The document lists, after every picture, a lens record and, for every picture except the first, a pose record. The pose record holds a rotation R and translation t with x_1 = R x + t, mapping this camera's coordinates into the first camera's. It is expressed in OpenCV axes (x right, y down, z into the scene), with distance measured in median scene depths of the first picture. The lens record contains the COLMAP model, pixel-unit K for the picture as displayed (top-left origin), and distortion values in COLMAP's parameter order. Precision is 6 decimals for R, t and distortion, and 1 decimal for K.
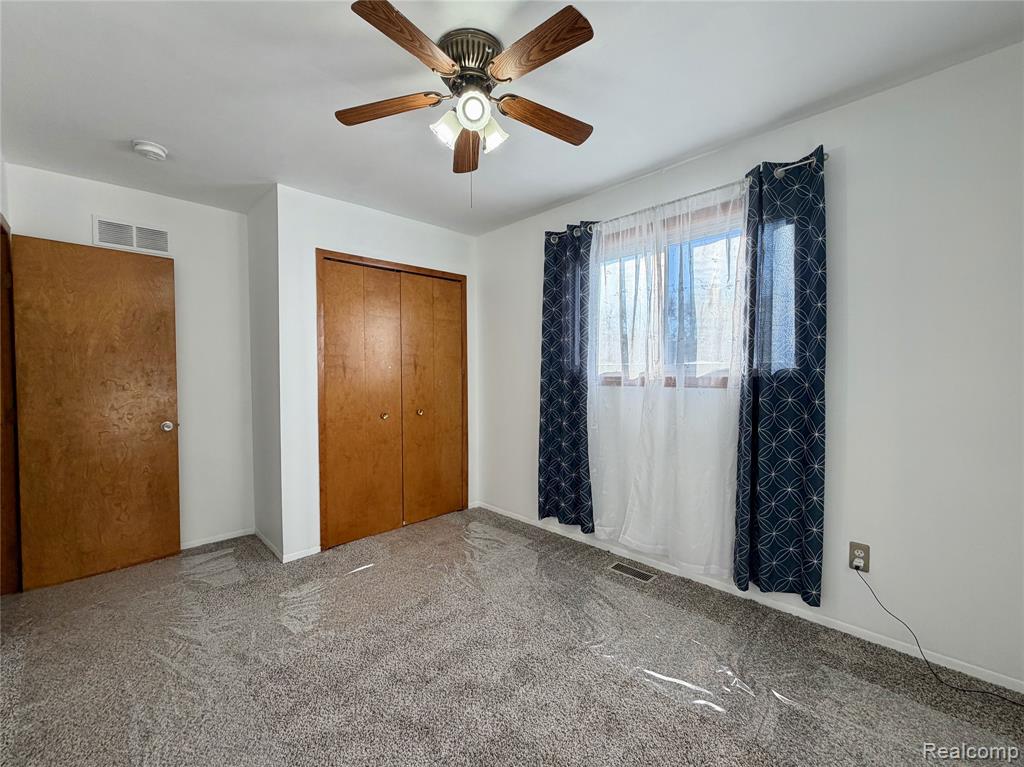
lens RADIAL K [[423.8, 0, 512.0], [0, 423.8, 383.5], [0, 0, 1]] dist [0.000890, 0.000235]
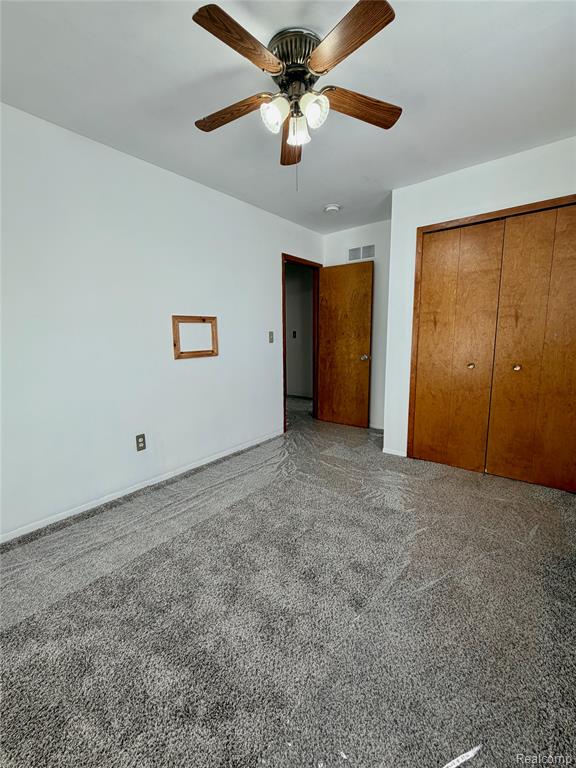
lens RADIAL K [[317.9, 0, 285.6], [0, 317.9, 381.3], [0, 0, 1]] dist [0.000890, 0.000235]
pose [[0.143194, 0.152686, -0.977846, 0.464387], [-0.017454, 0.988264, 0.151757, -0.000642], [0.989541, -0.004663, 0.144178, 0.446726]]
